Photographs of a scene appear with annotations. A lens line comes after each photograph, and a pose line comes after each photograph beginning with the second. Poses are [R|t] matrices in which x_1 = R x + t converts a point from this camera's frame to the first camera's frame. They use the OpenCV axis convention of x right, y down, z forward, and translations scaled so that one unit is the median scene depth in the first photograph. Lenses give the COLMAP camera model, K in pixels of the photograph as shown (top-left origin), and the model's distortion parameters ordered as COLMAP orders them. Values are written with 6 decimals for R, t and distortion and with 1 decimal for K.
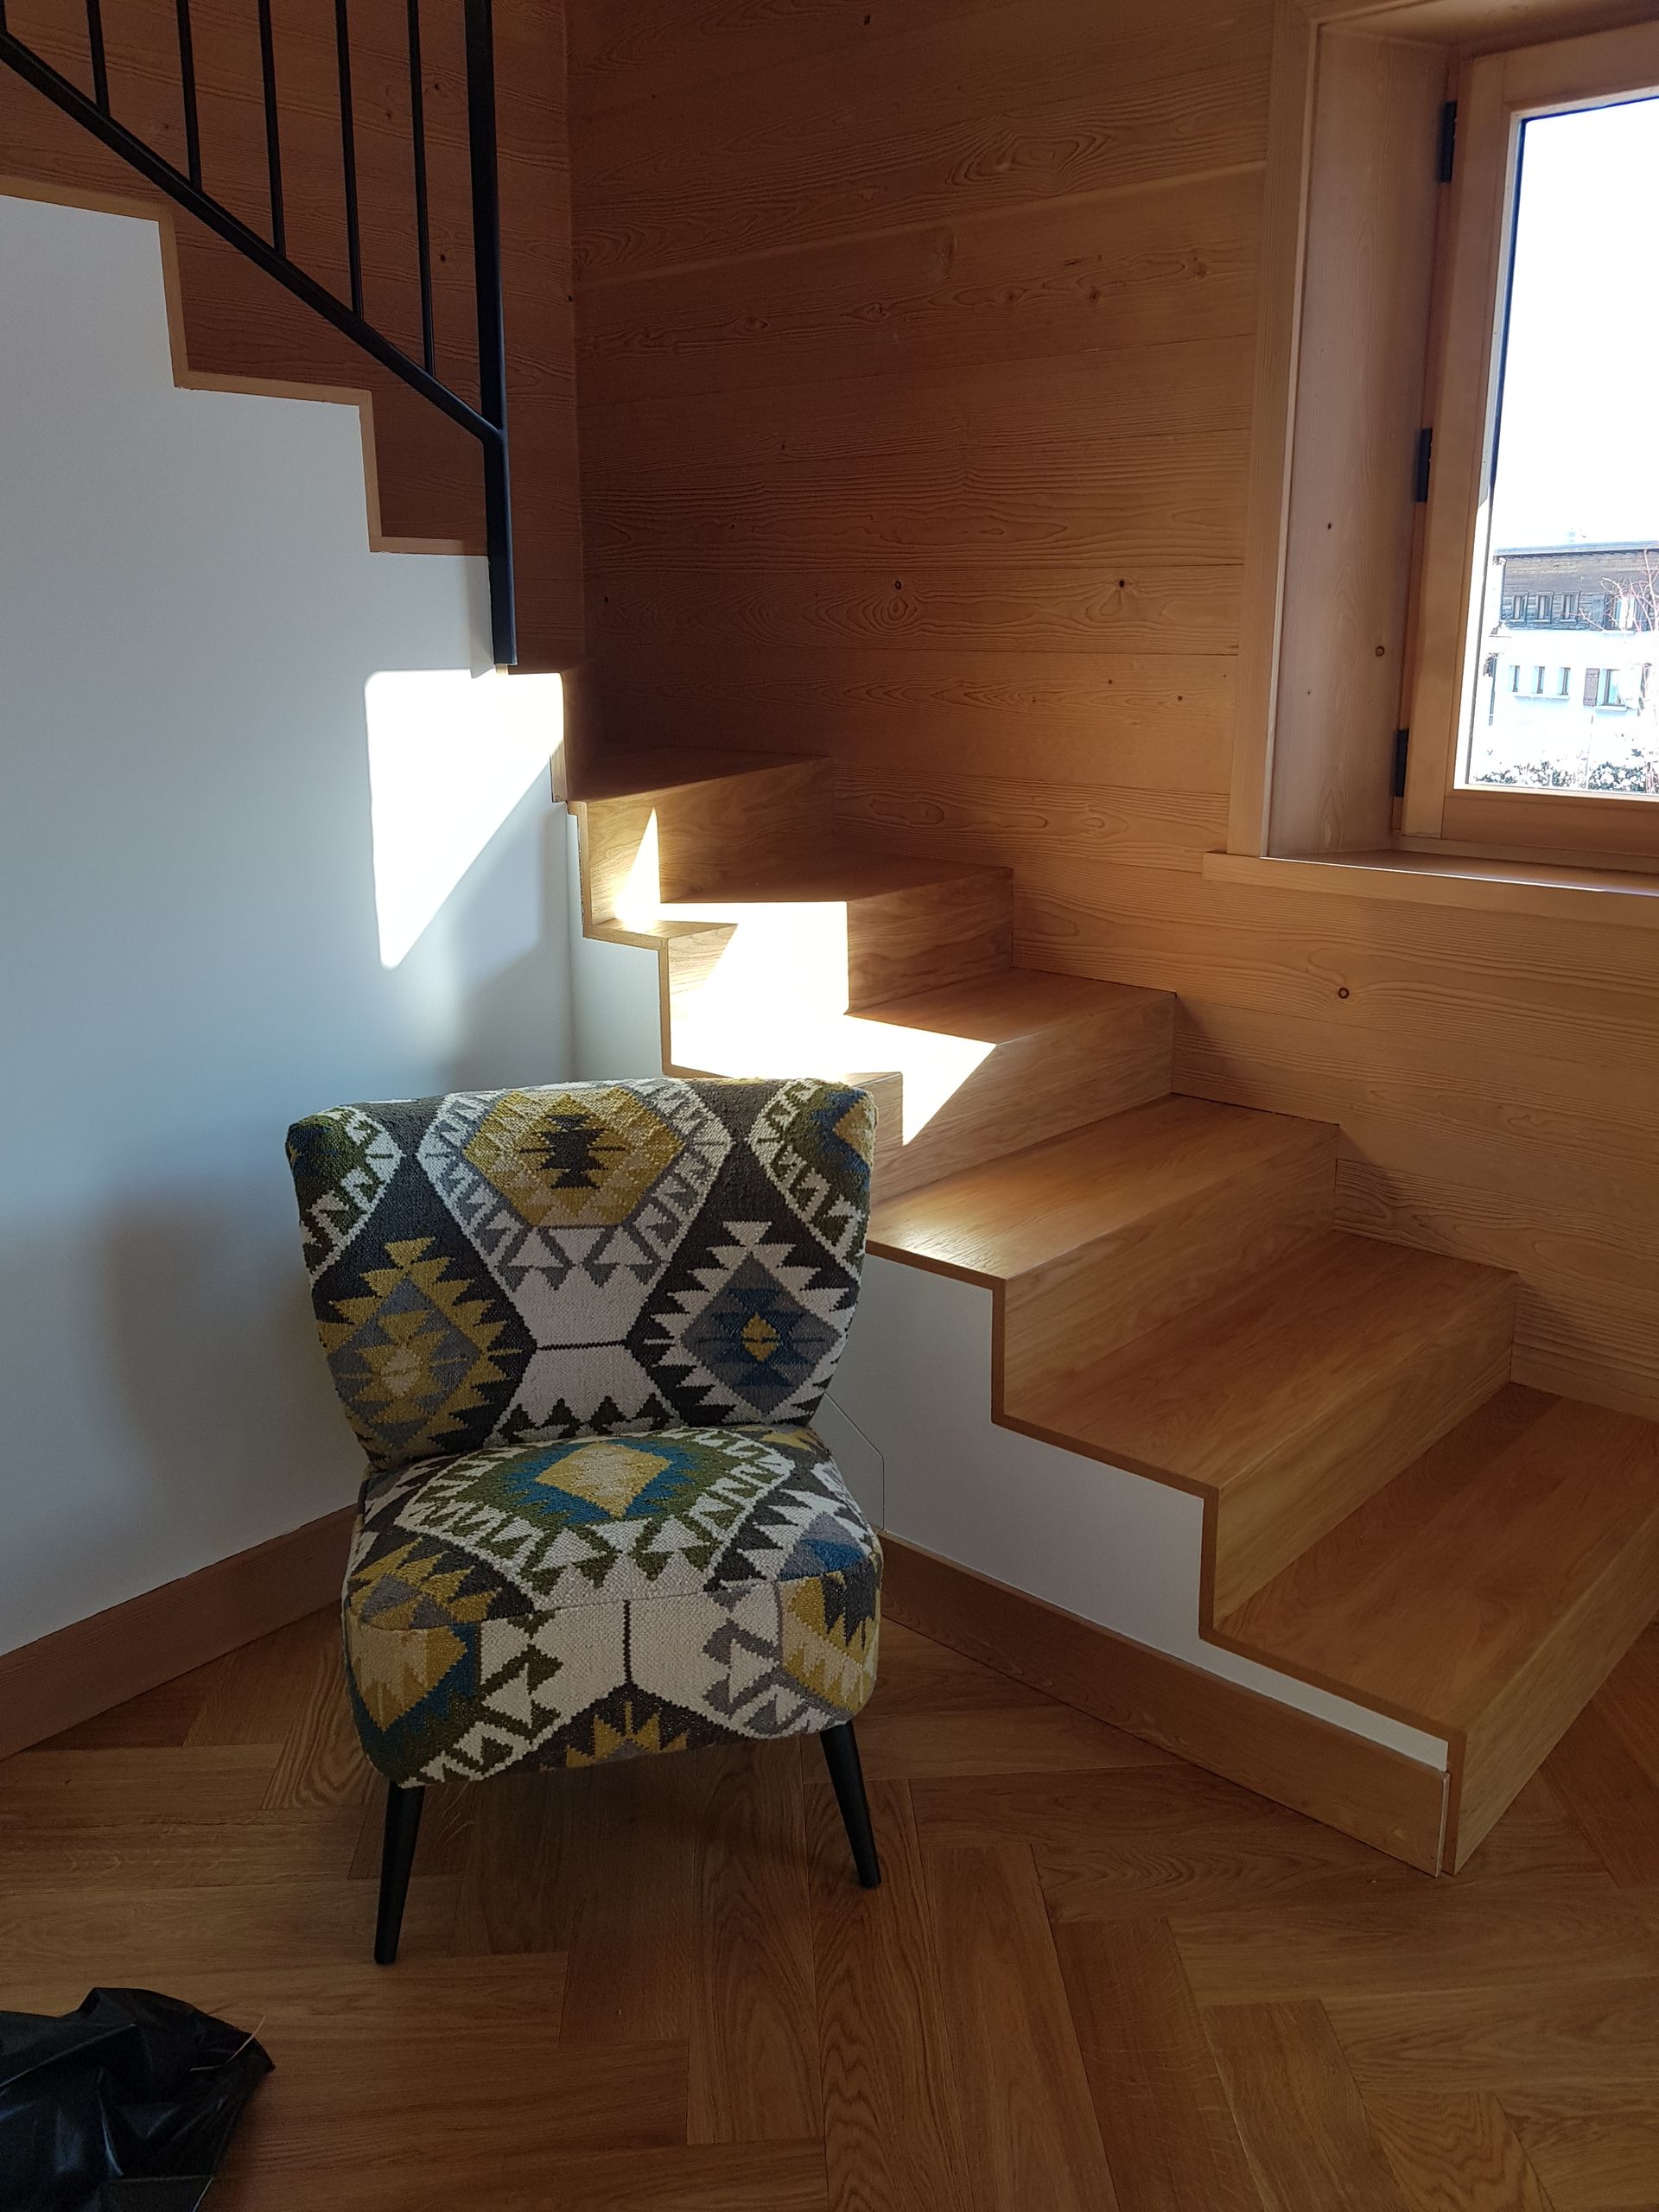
lens RADIAL K [[1744.8, 0, 901.7], [0, 1744.8, 1093.4], [0, 0, 1]] dist [0.056370, -0.101158]
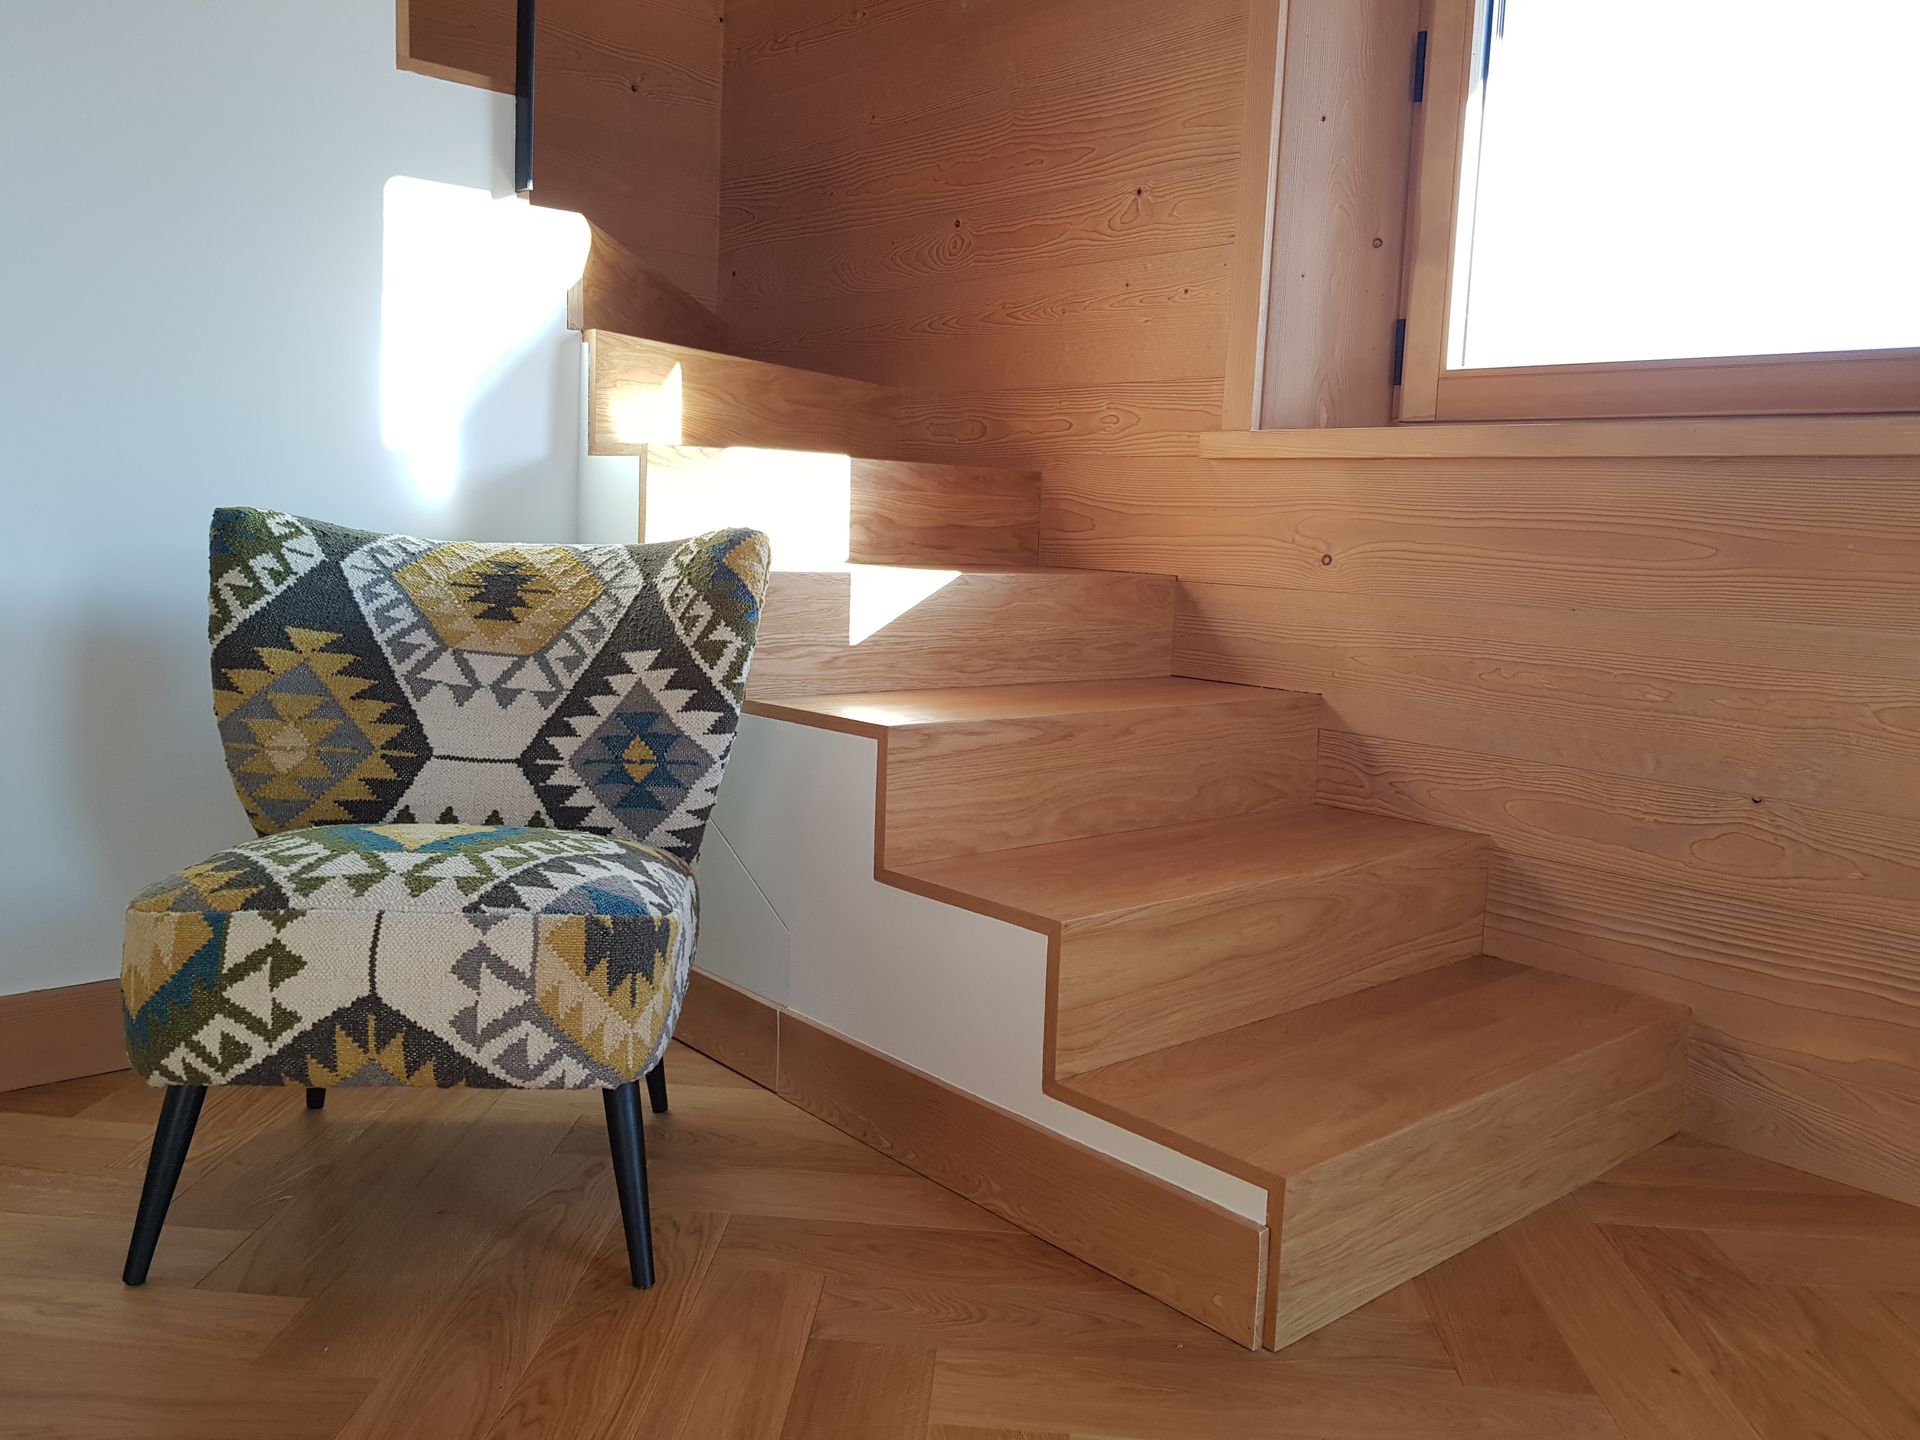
lens RADIAL K [[1523.1, 0, 923.4], [0, 1523.1, 712.5], [0, 0, 1]] dist [0.053393, -0.067941]
pose [[0.985159, 0.053647, -0.163043, 0.226921], [-0.076464, 0.987607, -0.137059, 0.222577], [0.153669, 0.147492, 0.977053, 0.150680]]
